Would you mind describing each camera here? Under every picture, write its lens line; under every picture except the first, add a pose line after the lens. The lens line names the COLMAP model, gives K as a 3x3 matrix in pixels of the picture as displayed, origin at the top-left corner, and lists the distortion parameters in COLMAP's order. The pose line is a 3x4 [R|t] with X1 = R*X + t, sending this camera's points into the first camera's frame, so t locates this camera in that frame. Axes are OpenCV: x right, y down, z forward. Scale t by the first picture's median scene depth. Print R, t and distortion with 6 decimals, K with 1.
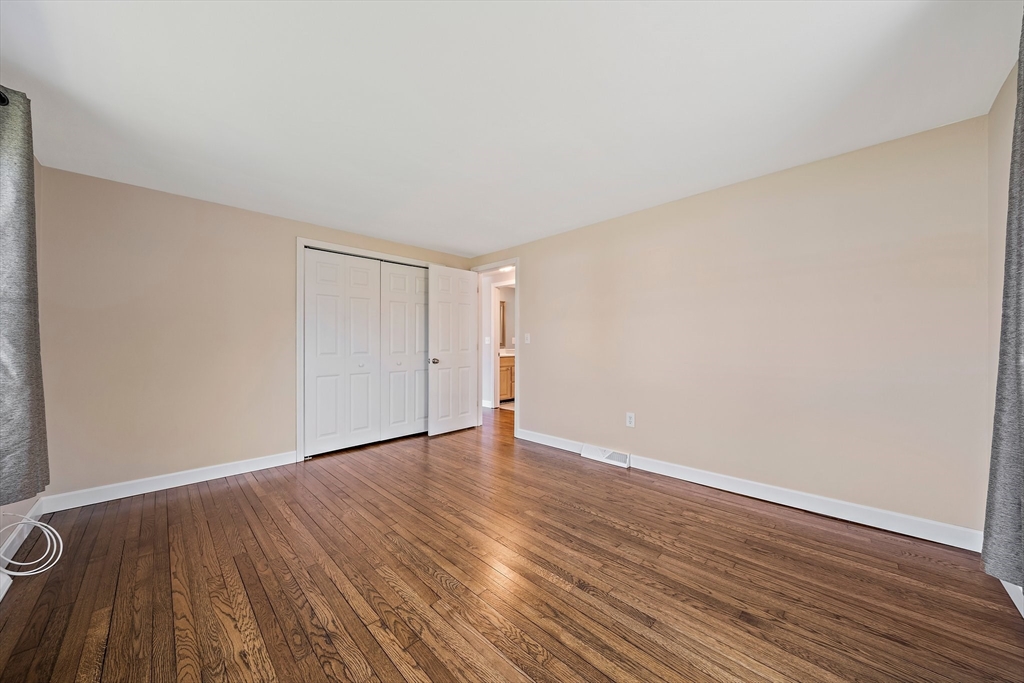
lens RADIAL K [[352.9, 0, 501.6], [0, 352.9, 344.2], [0, 0, 1]] dist [-0.002728, -0.001267]
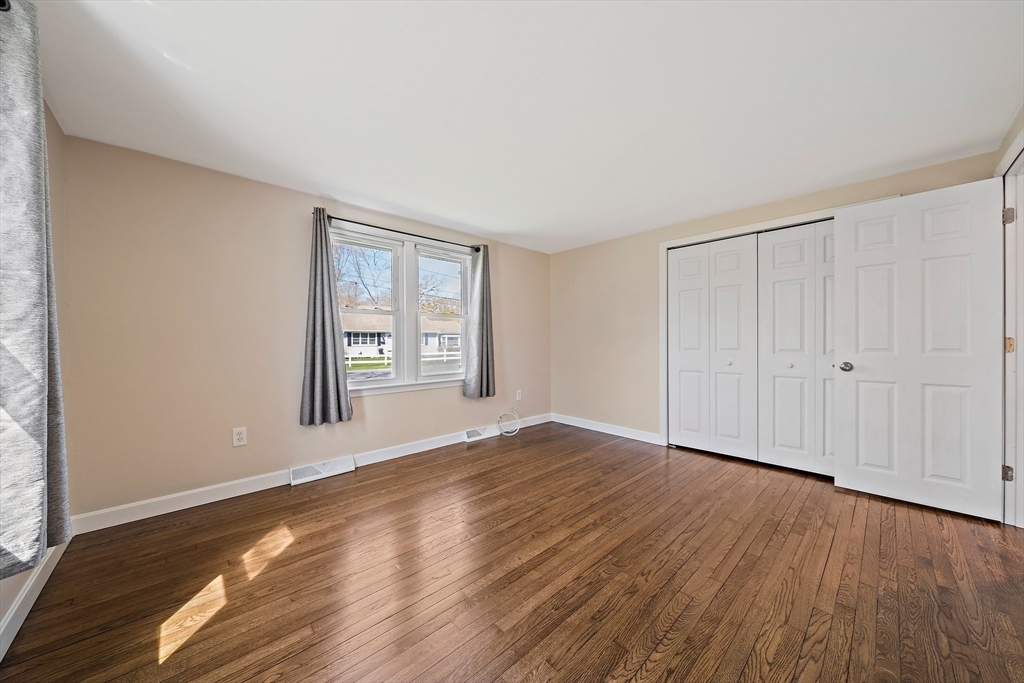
lens RADIAL K [[352.9, 0, 504.3], [0, 352.9, 342.0], [0, 0, 1]] dist [-0.002728, -0.001267]
pose [[-0.035752, 0.007062, -0.999336, 0.681255], [0.001738, 0.999974, 0.007004, -0.000679], [0.999359, -0.001486, -0.035763, 0.675423]]
